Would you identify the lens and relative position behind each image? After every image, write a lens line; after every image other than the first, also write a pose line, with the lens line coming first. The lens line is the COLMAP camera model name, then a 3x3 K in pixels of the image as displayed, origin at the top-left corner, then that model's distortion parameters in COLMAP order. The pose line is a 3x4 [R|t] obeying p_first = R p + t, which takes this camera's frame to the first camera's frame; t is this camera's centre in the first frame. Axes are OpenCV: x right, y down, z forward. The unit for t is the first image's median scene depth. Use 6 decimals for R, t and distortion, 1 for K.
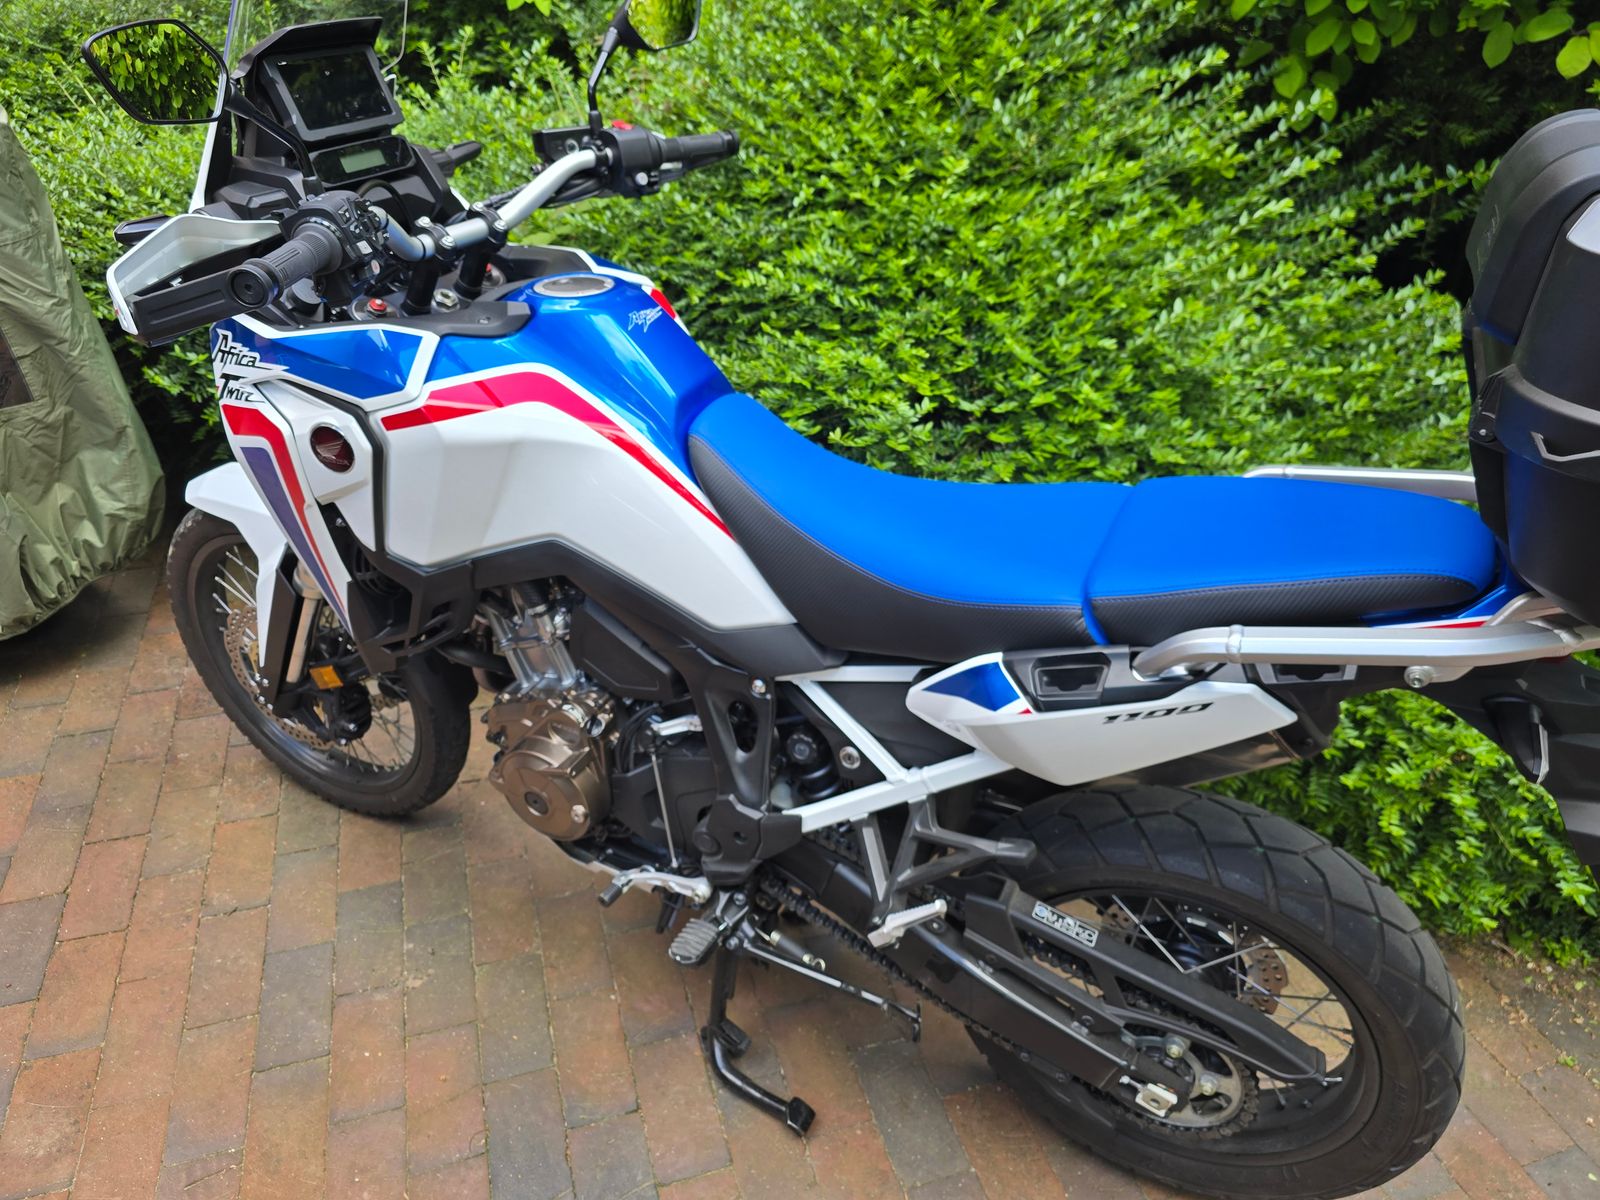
lens RADIAL K [[1105.0, 0, 786.2], [0, 1105.0, 602.6], [0, 0, 1]] dist [0.036988, -0.040341]
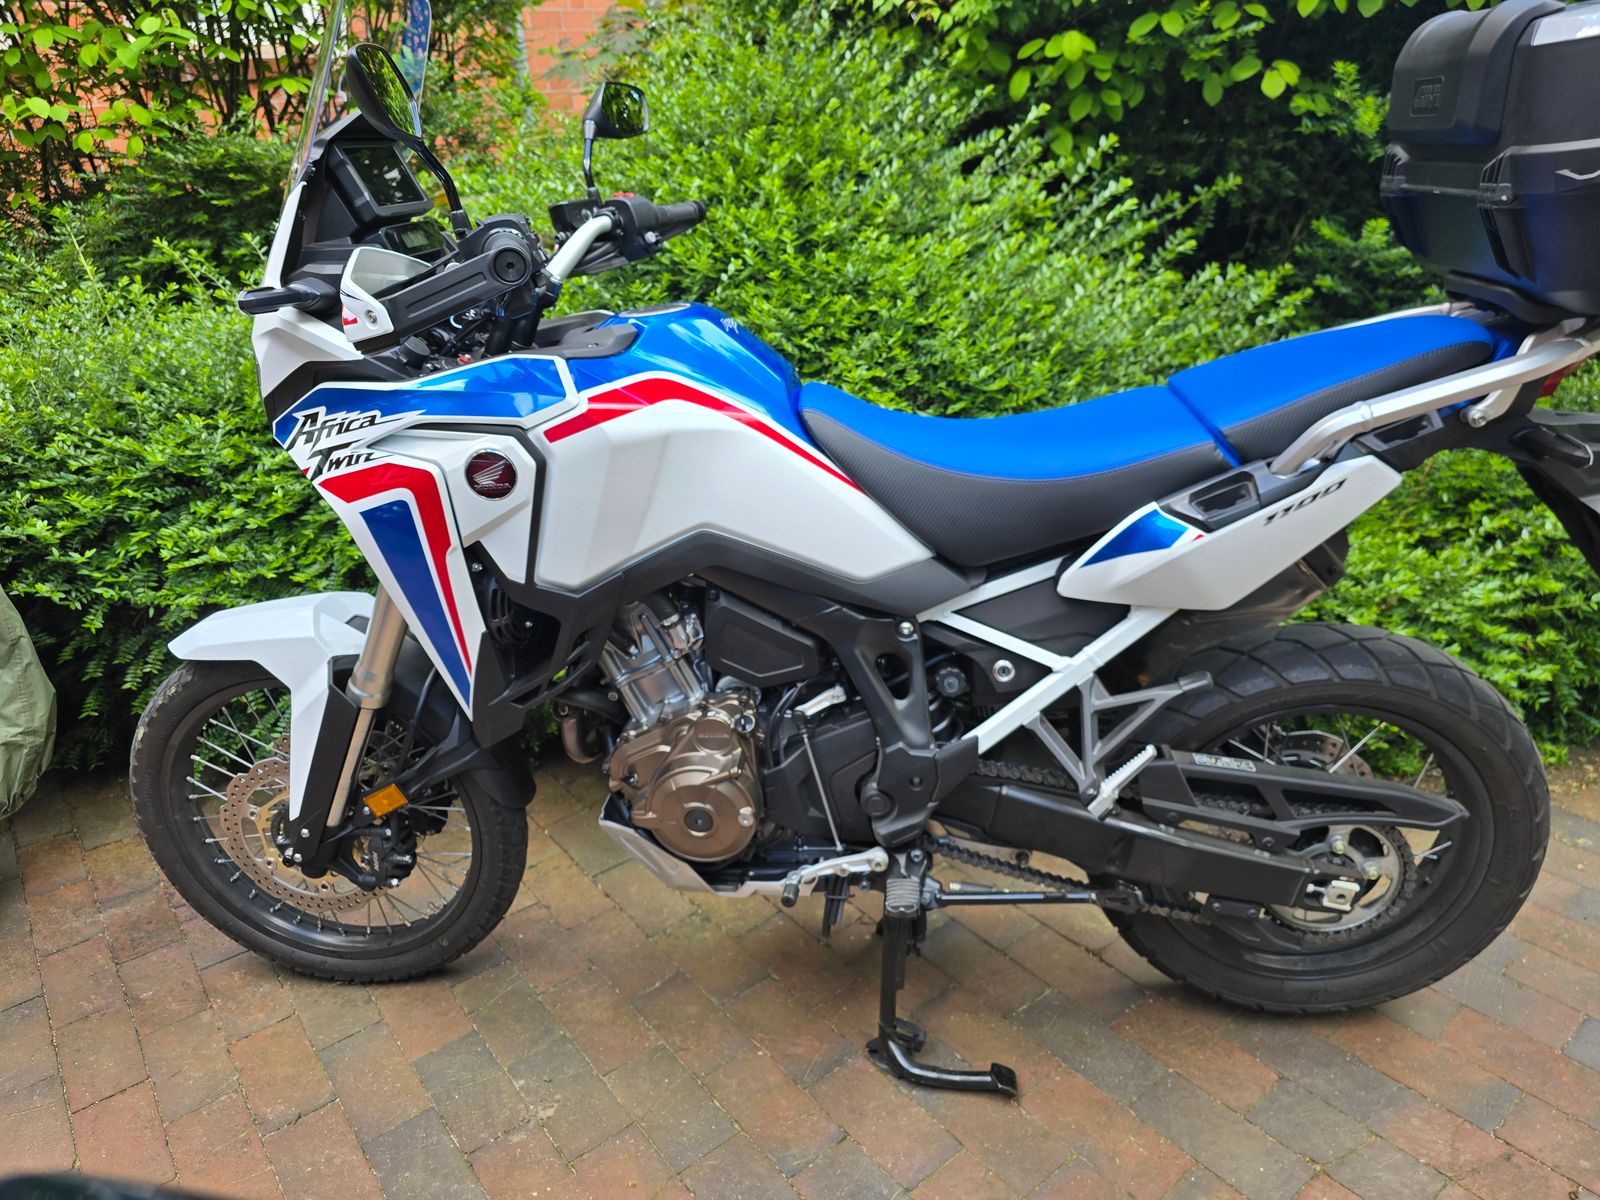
lens RADIAL K [[1105.0, 0, 789.2], [0, 1105.0, 586.7], [0, 0, 1]] dist [0.036988, -0.040341]
pose [[0.934656, -0.212664, 0.284941, -0.419087], [0.264689, 0.951259, -0.158260, 0.172407], [-0.237397, 0.223339, 0.945390, 0.001751]]
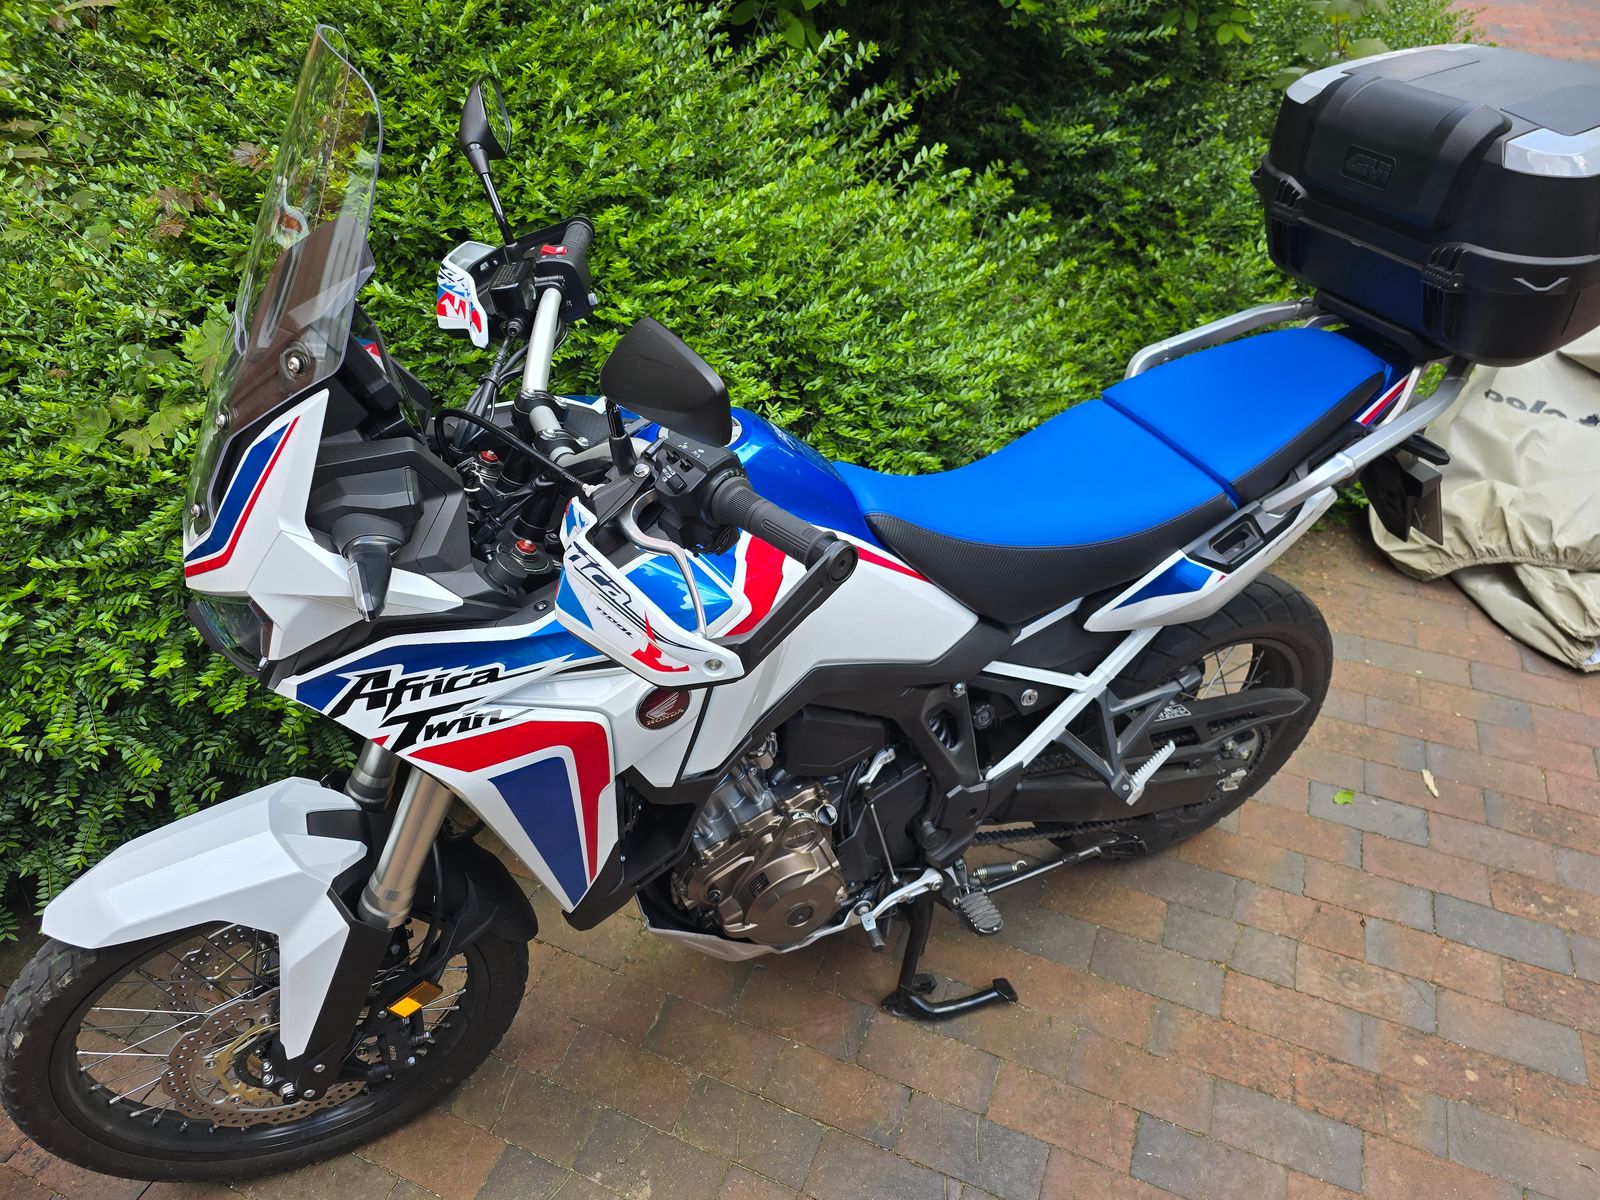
lens RADIAL K [[1105.0, 0, 797.0], [0, 1105.0, 613.4], [0, 0, 1]] dist [0.036988, -0.040341]
pose [[0.637410, -0.493871, 0.591439, -0.744551], [0.424549, 0.865662, 0.265307, -0.352609], [-0.643013, 0.081985, 0.761454, 0.232094]]
